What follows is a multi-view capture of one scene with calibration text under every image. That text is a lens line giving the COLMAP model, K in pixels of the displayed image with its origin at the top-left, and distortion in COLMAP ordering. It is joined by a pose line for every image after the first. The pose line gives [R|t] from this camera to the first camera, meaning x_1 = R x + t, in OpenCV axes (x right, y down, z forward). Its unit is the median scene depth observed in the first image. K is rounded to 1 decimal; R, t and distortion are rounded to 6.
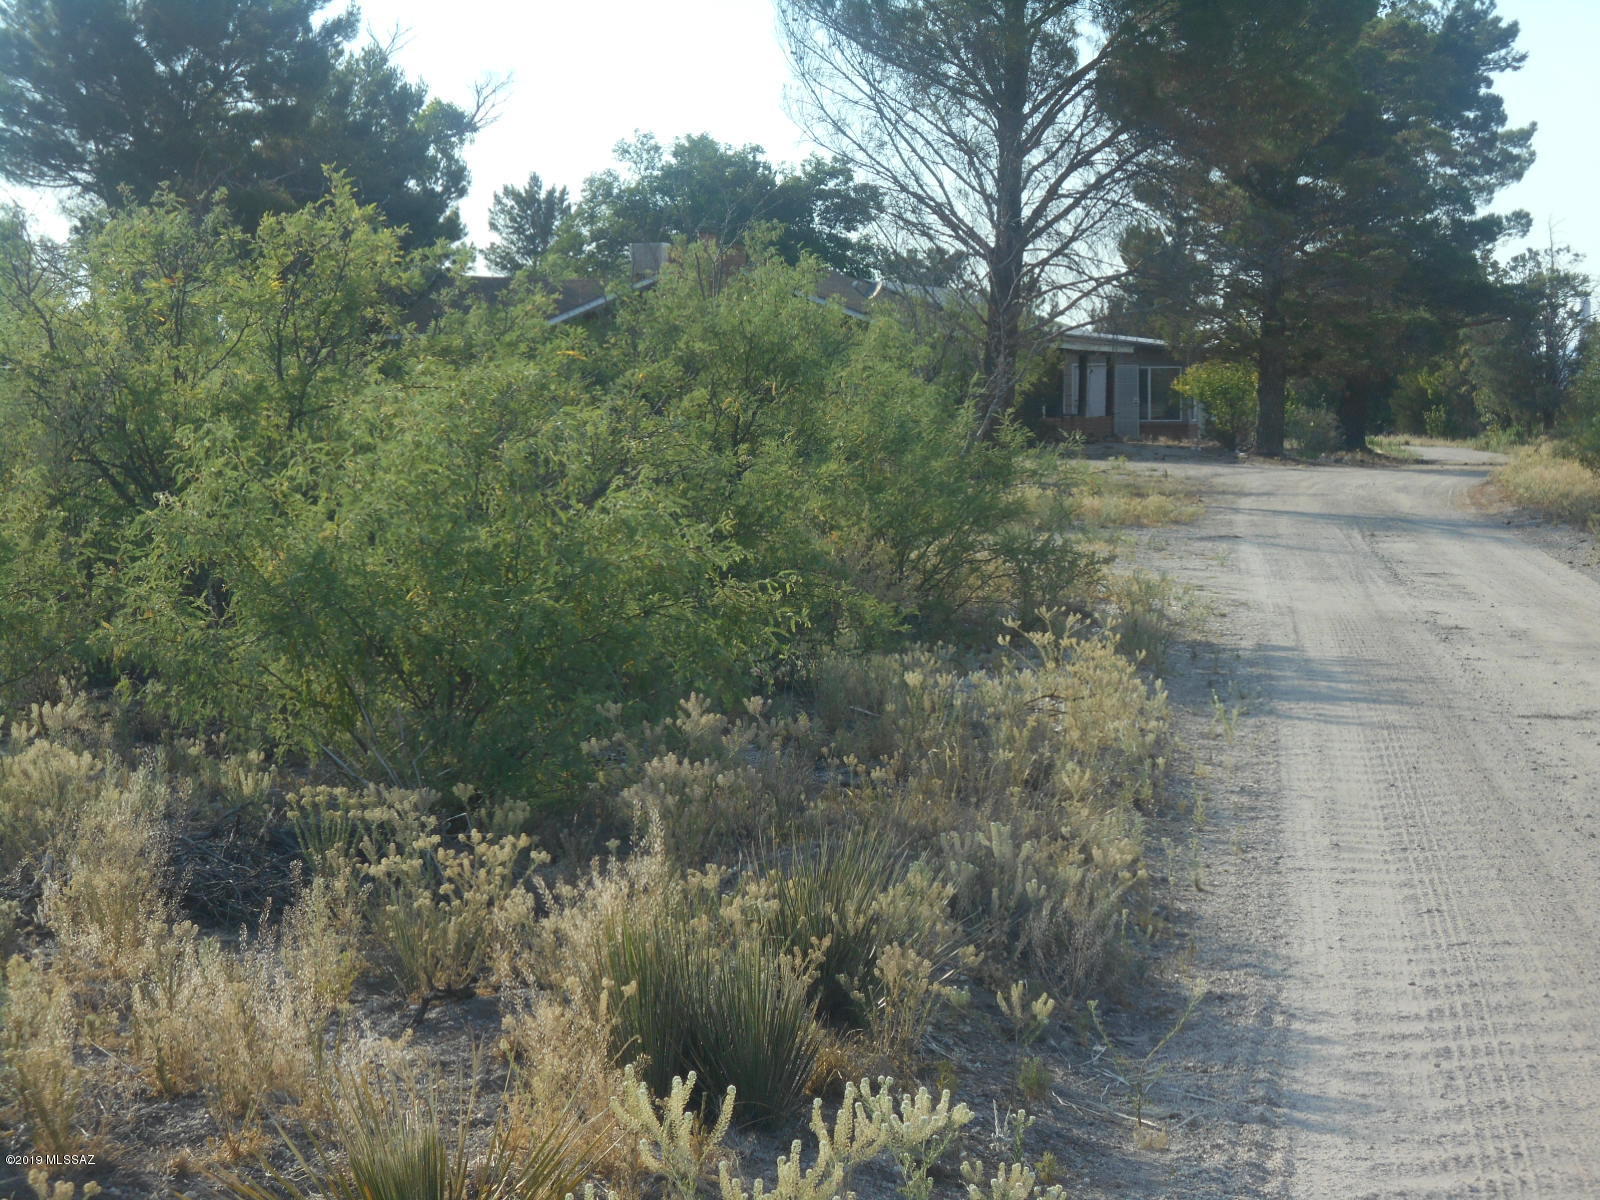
lens RADIAL K [[4011.0, 0, 800.4], [0, 4011.0, 599.6], [0, 0, 1]] dist [0.019743, 0.000000]
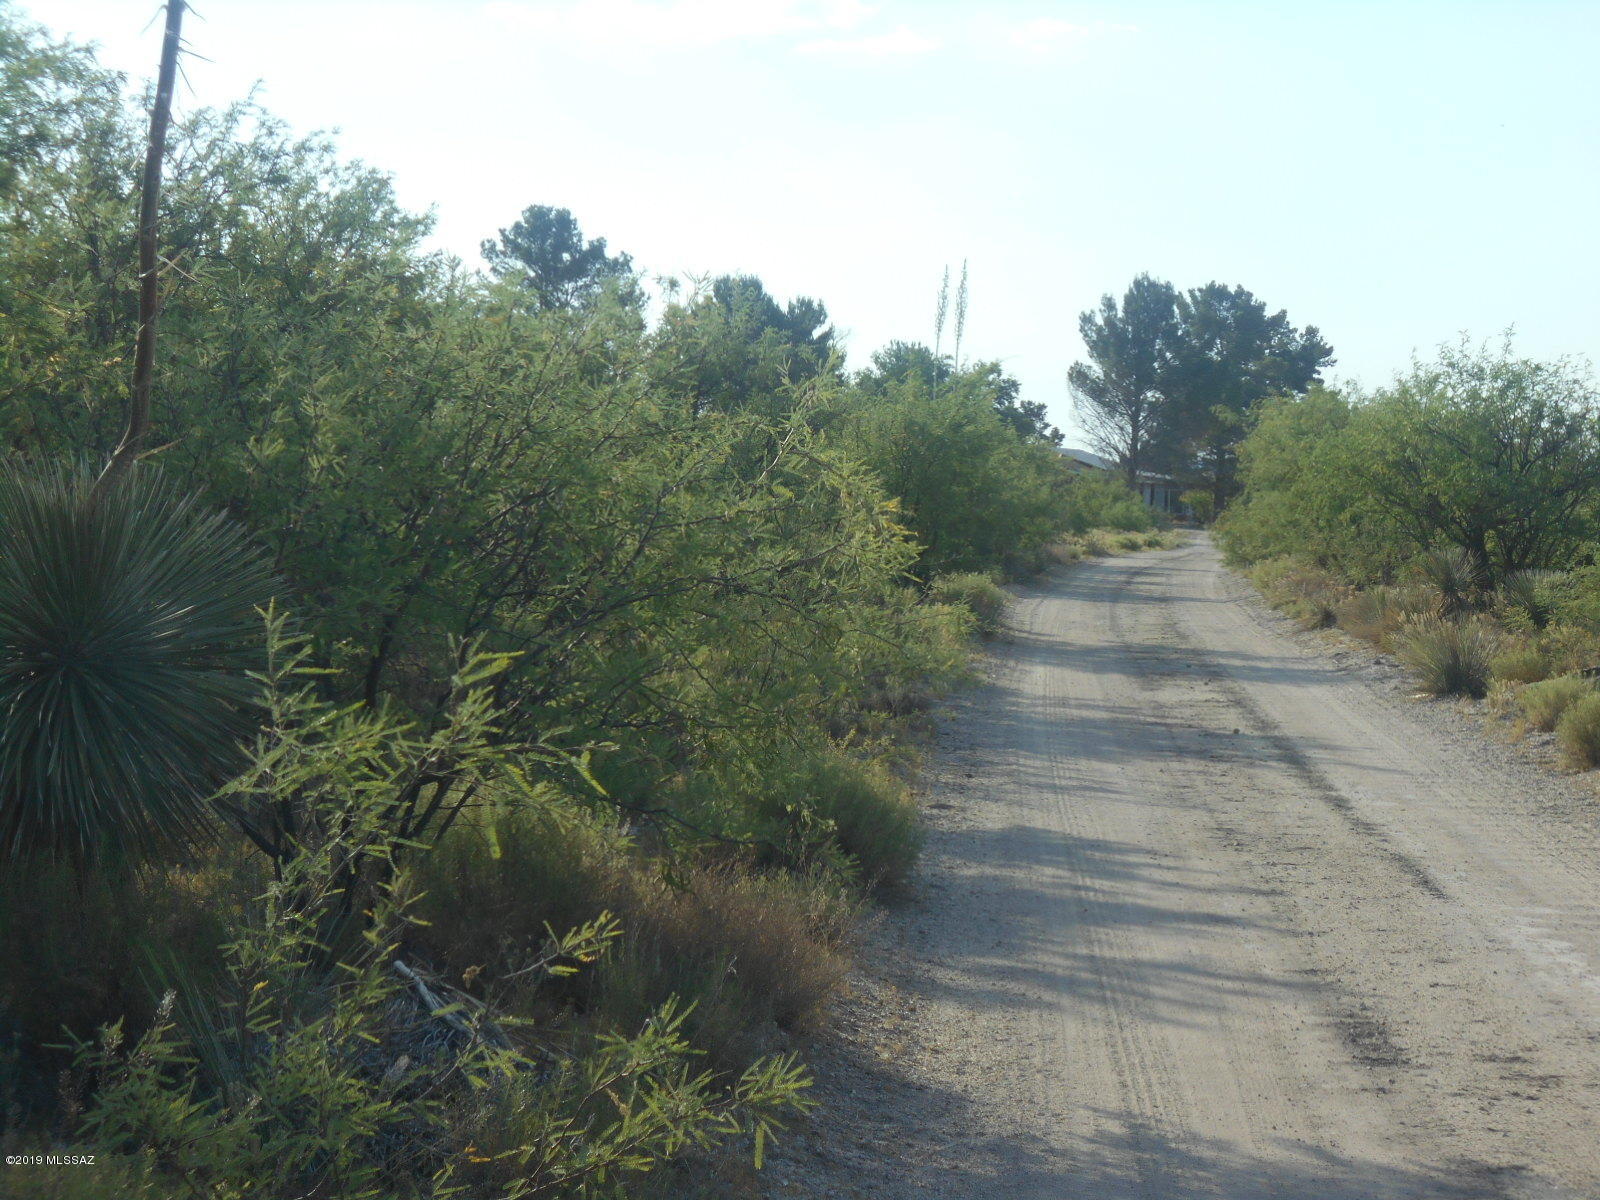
lens RADIAL K [[4011.0, 0, 799.7], [0, 4011.0, 600.5], [0, 0, 1]] dist [0.019743, 0.000000]
pose [[0.999552, 0.029921, 0.000064, -0.128788], [-0.029912, 0.999294, -0.022732, 0.066840], [-0.000744, 0.022720, 0.999742, -1.356239]]
